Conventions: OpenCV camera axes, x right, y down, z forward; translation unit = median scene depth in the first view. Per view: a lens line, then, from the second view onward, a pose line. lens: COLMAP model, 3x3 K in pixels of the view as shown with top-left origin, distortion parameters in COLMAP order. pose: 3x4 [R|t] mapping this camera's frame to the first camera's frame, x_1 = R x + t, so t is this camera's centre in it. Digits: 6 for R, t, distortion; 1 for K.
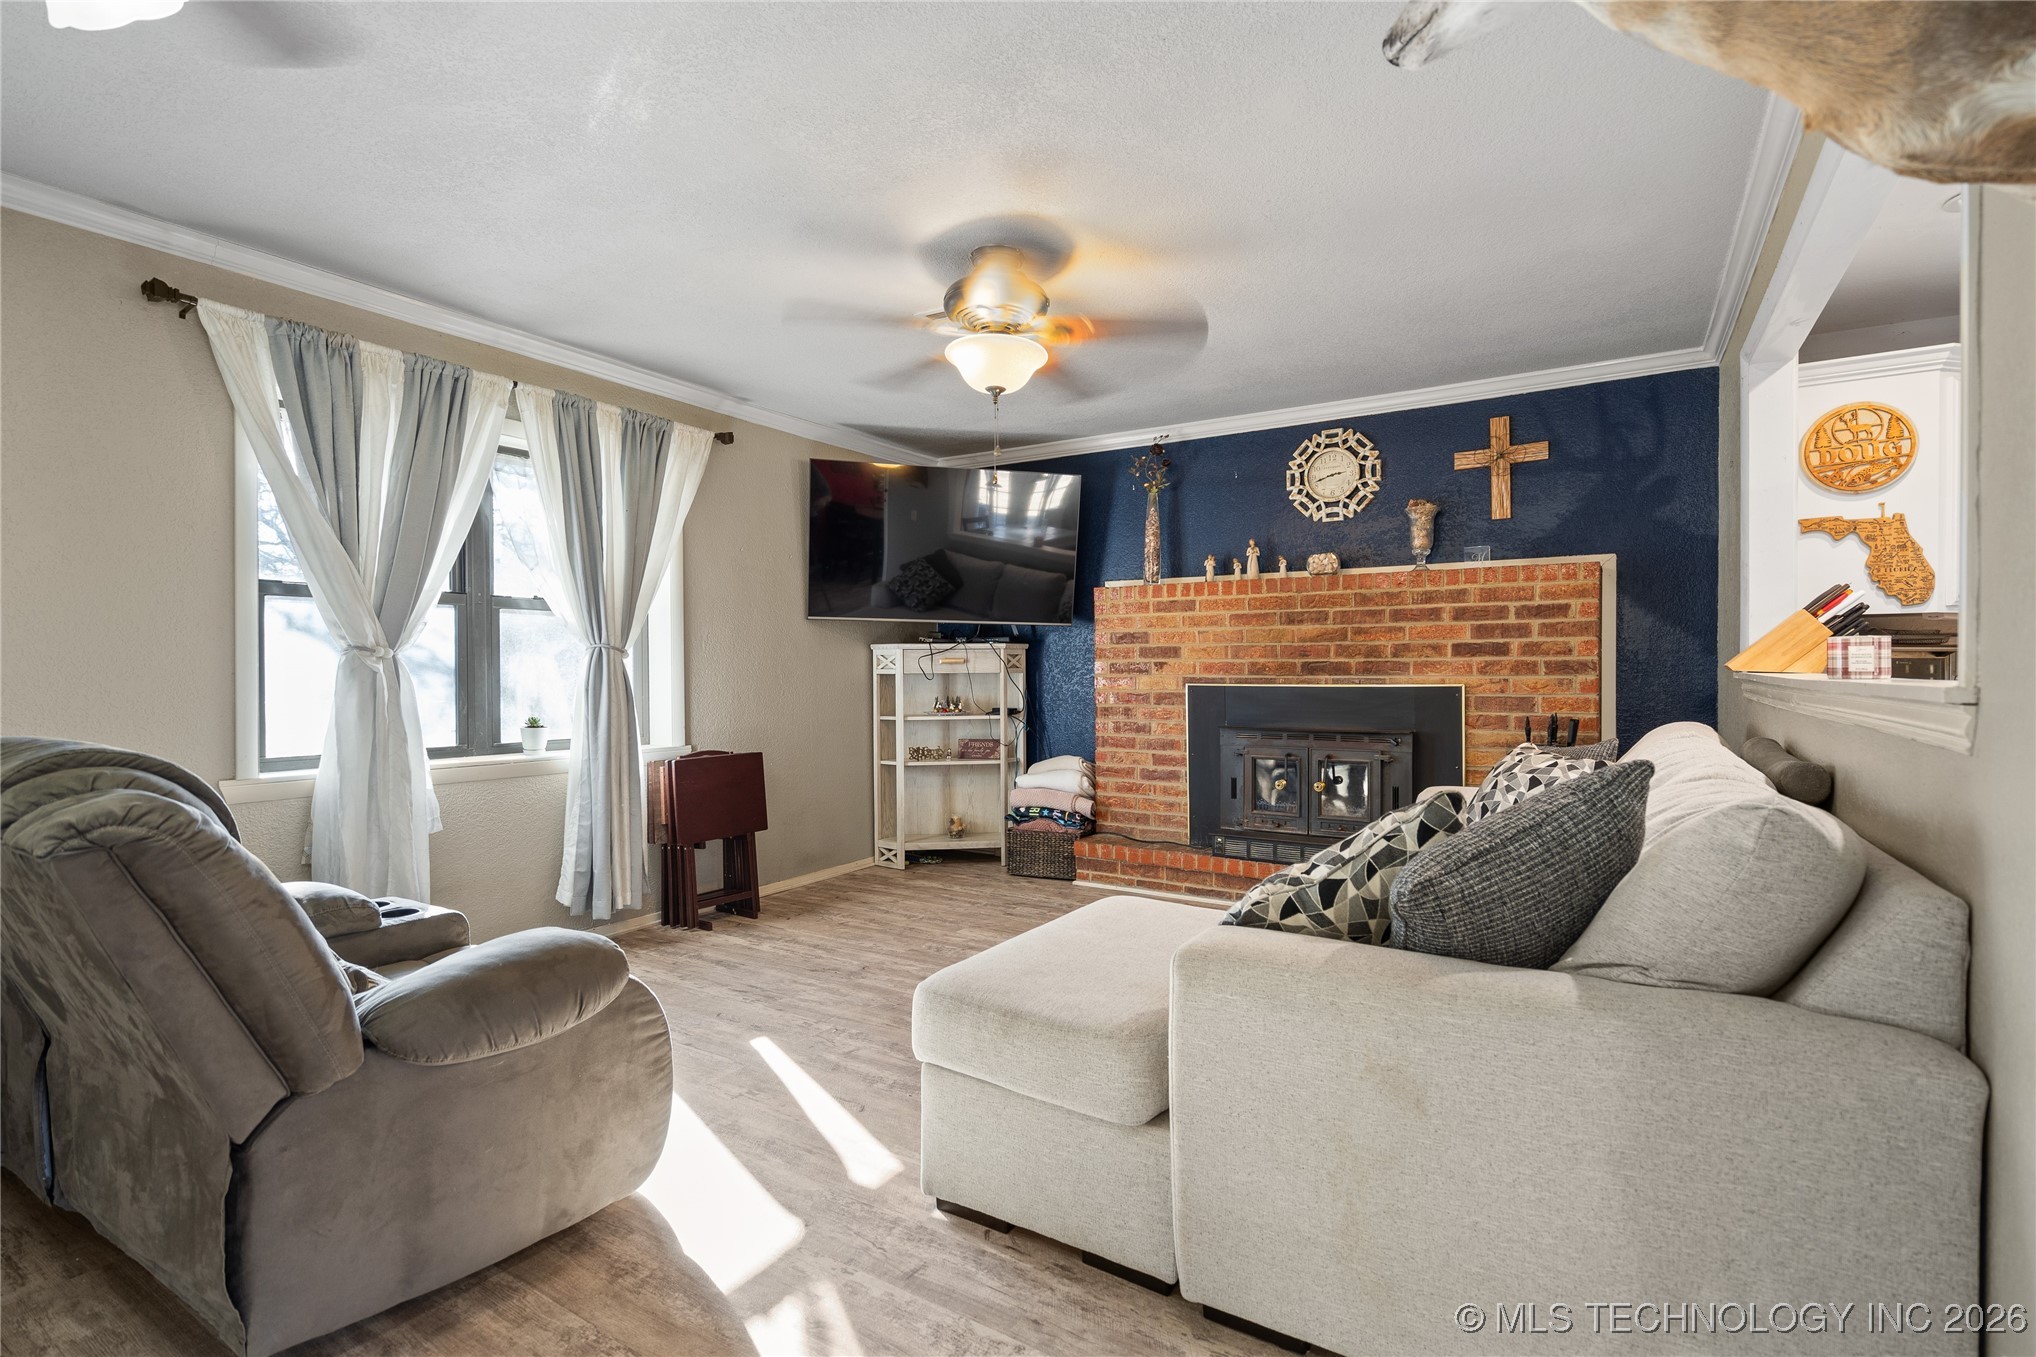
lens RADIAL K [[945.6, 0, 1018.0], [0, 945.6, 678.5], [0, 0, 1]] dist [-0.000861, 0.000365]
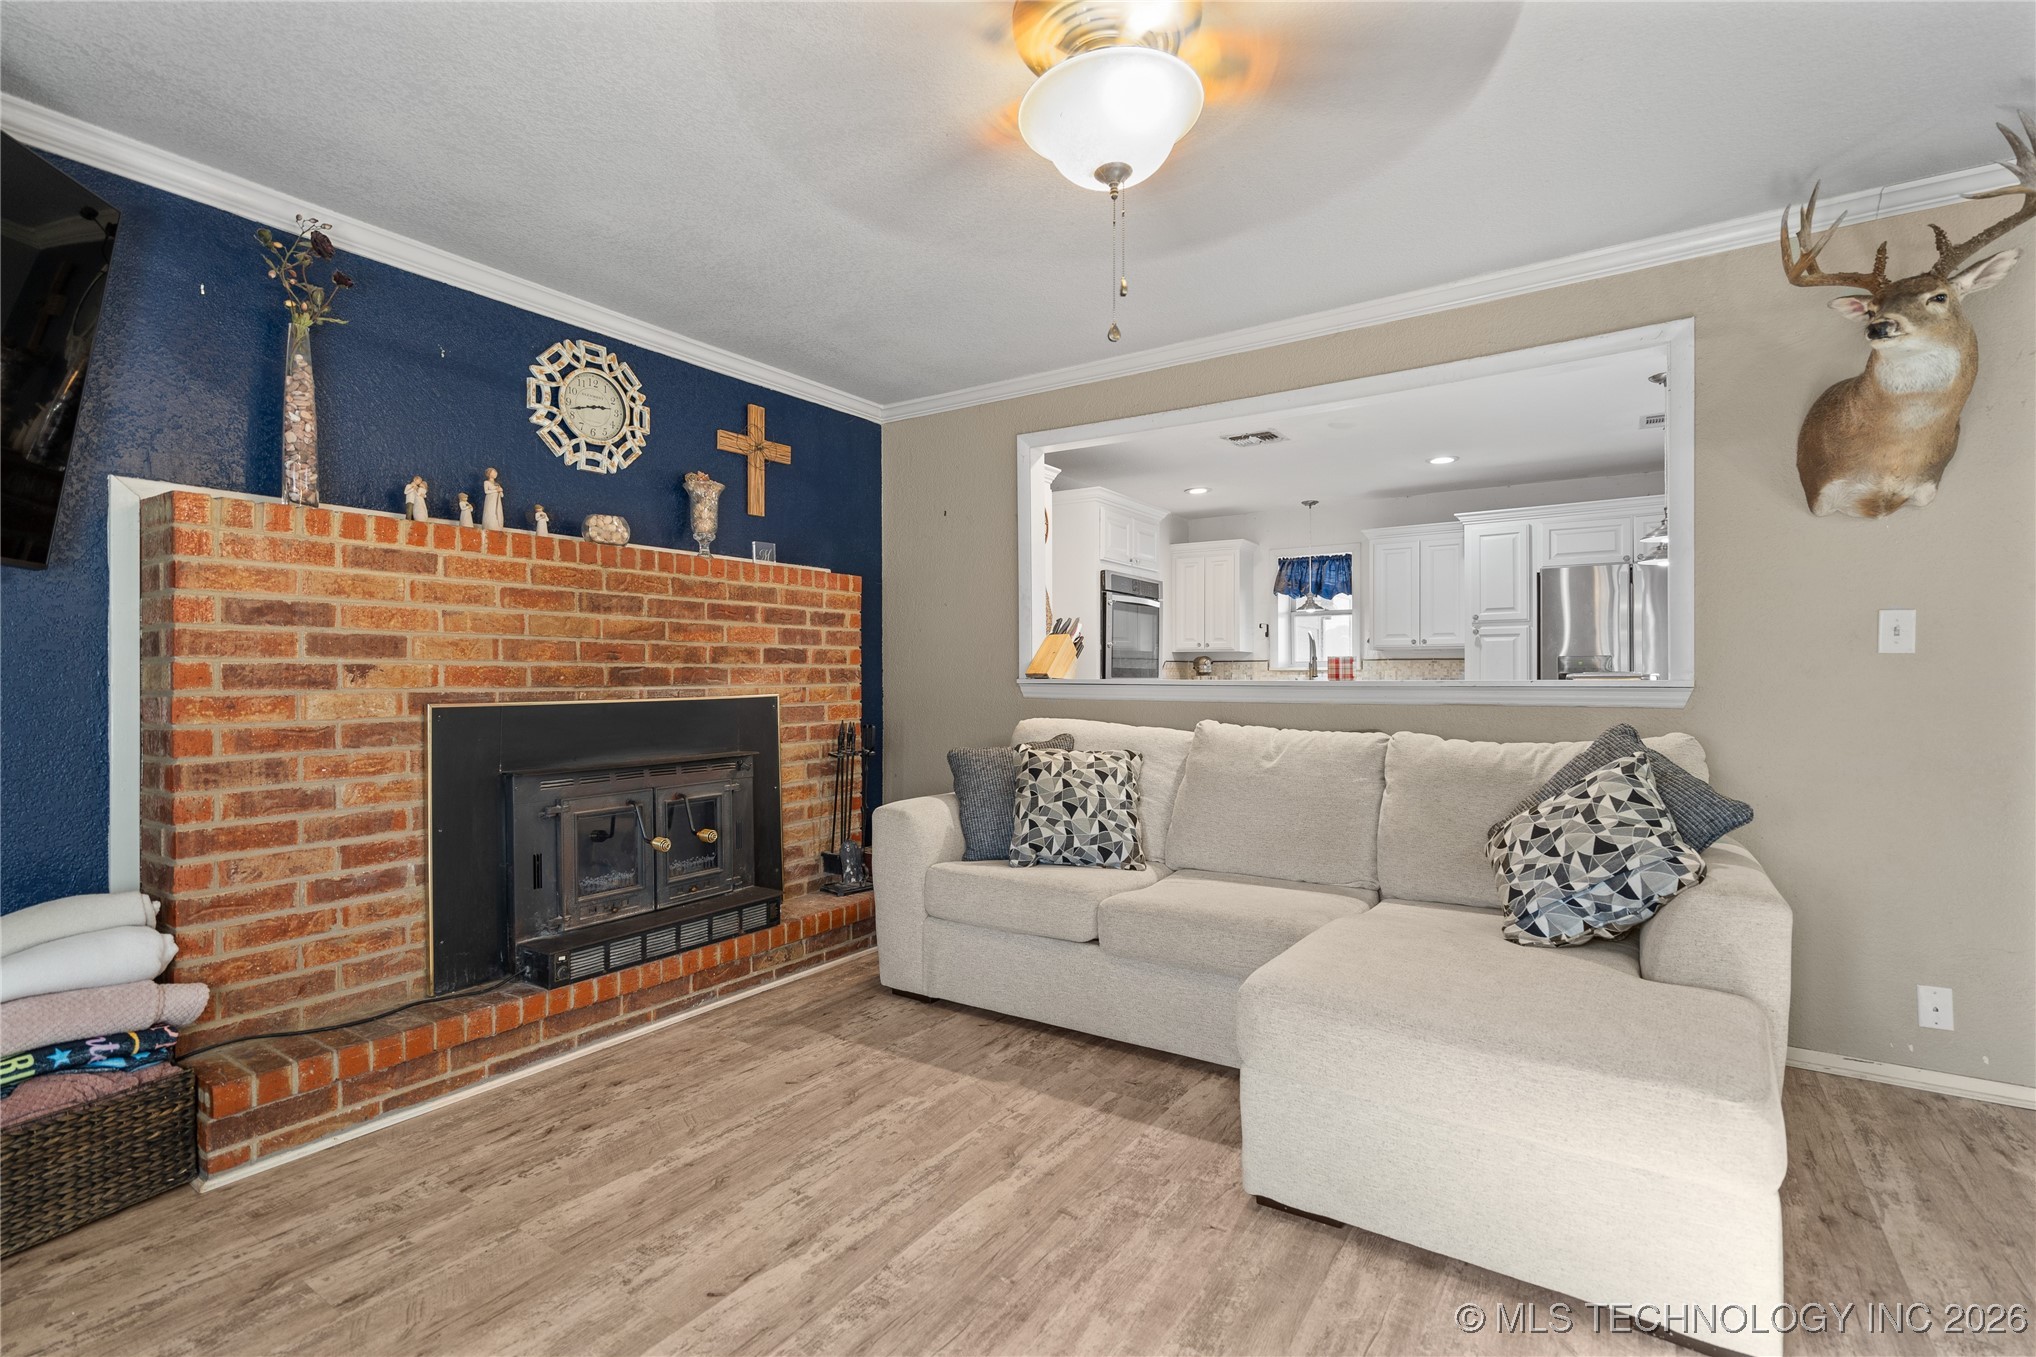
lens RADIAL K [[935.2, 0, 1017.0], [0, 935.2, 676.3], [0, 0, 1]] dist [0.000155, 0.000523]
pose [[0.029112, 0.002816, 0.999572, -0.380906], [0.016102, 0.999865, -0.003286, -0.003869], [-0.999446, 0.016190, 0.029063, 0.687632]]
